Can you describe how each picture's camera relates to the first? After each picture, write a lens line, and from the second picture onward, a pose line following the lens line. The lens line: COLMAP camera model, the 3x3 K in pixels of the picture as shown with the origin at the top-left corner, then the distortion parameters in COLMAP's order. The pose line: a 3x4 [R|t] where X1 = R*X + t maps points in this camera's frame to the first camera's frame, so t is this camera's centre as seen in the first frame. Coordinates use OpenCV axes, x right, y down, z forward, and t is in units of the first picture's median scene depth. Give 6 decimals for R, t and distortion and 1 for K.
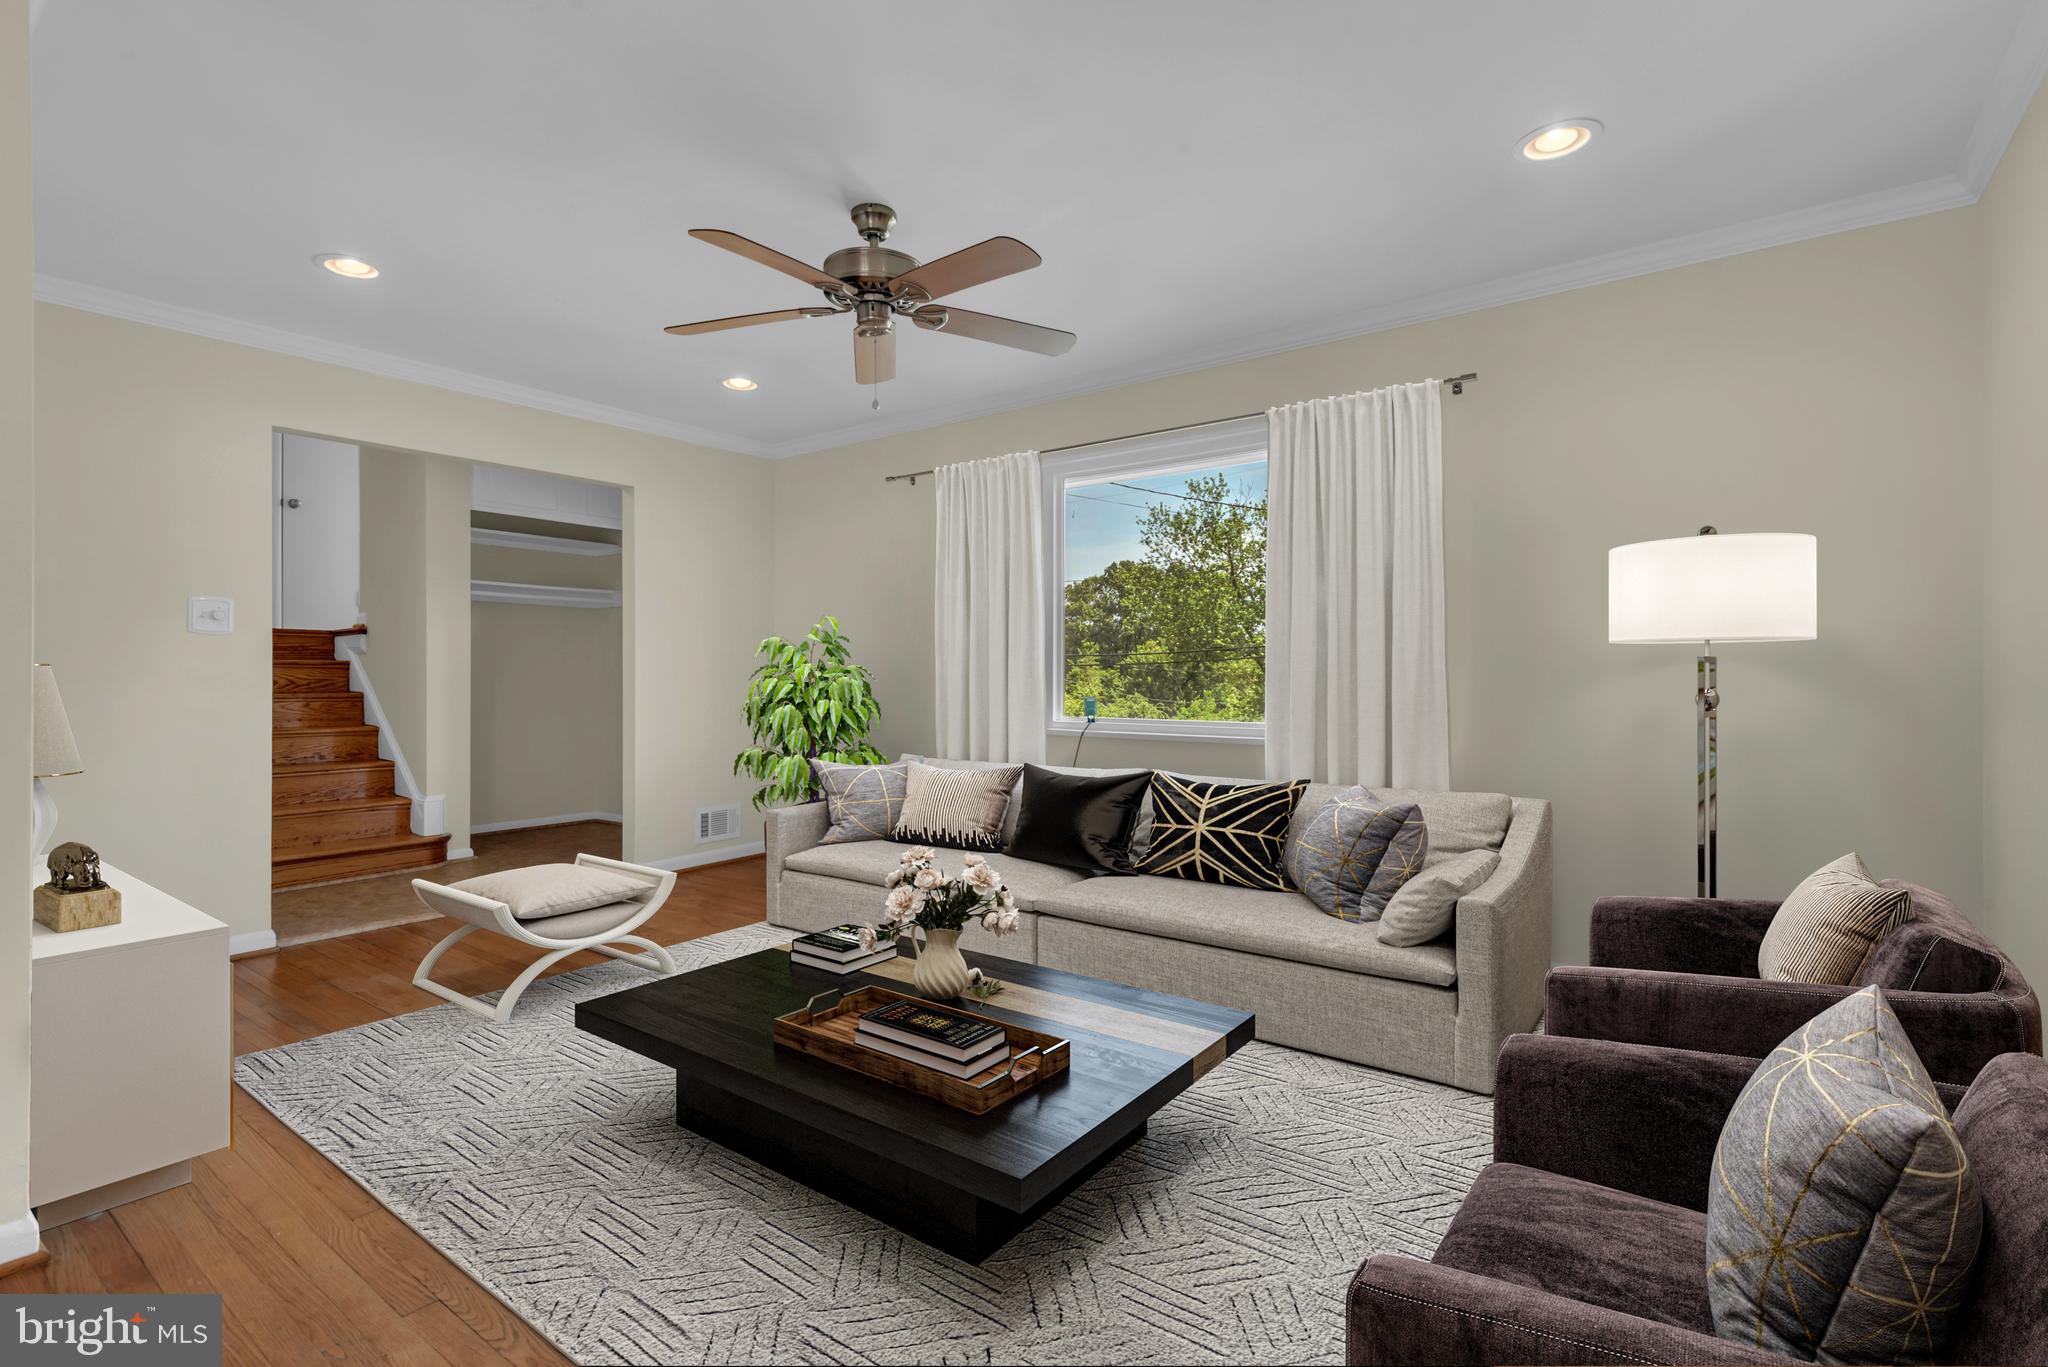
lens RADIAL K [[1004.4, 0, 1024.2], [0, 1004.4, 671.0], [0, 0, 1]] dist [0.016342, -0.011276]
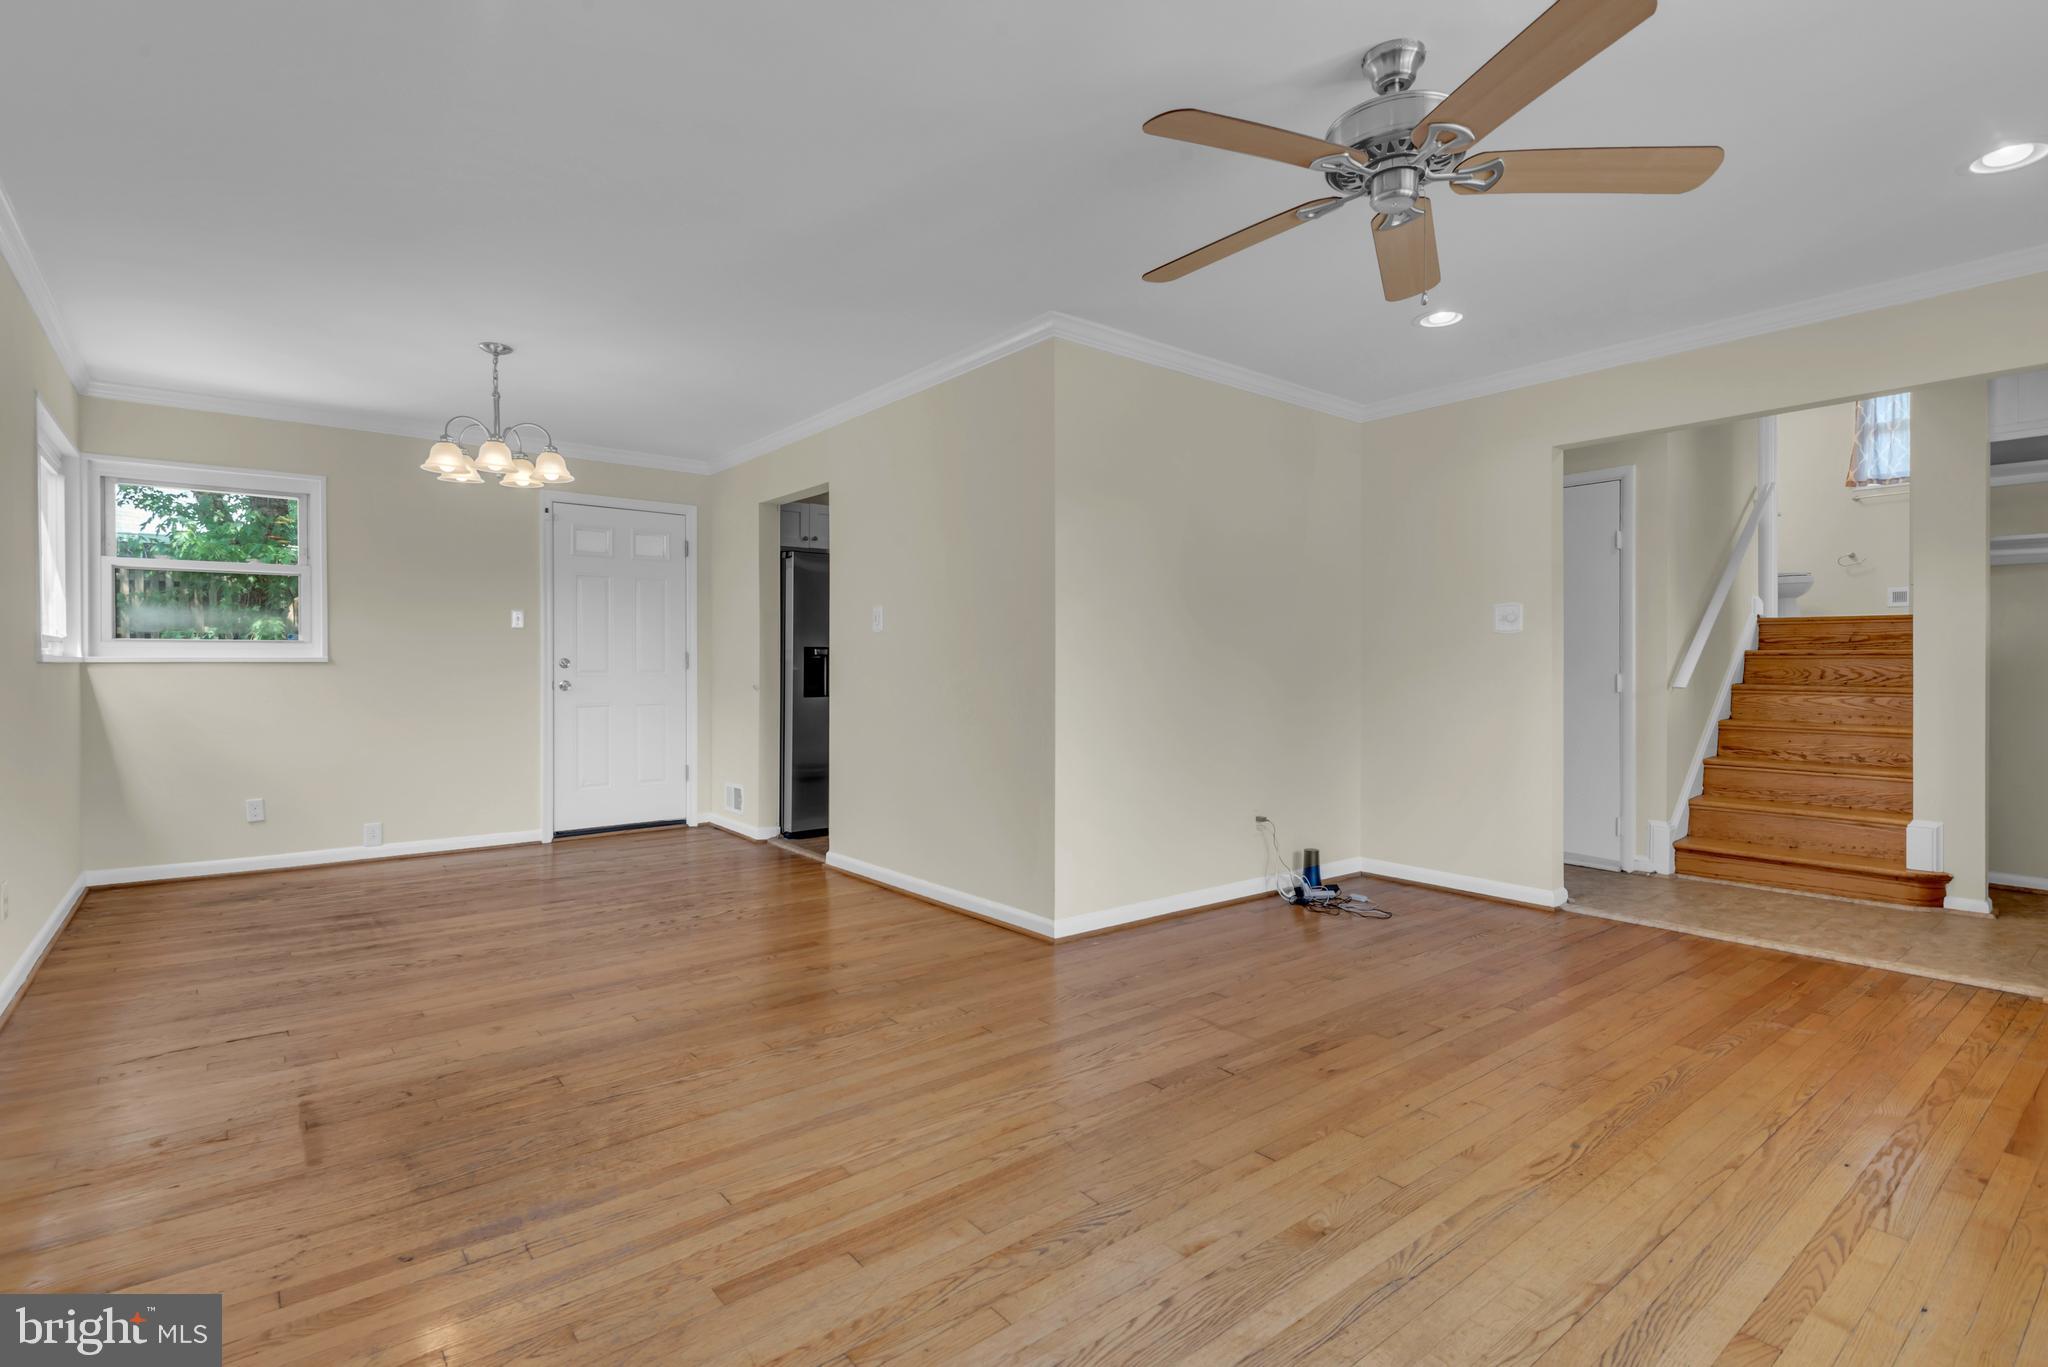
lens RADIAL K [[1004.4, 0, 1033.7], [0, 1004.4, 678.3], [0, 0, 1]] dist [0.016342, -0.011276]
pose [[-0.279041, 0.011253, -0.960213, 0.362014], [0.004745, 0.999935, 0.010339, 0.001412], [0.960267, -0.001671, -0.279077, 0.548420]]
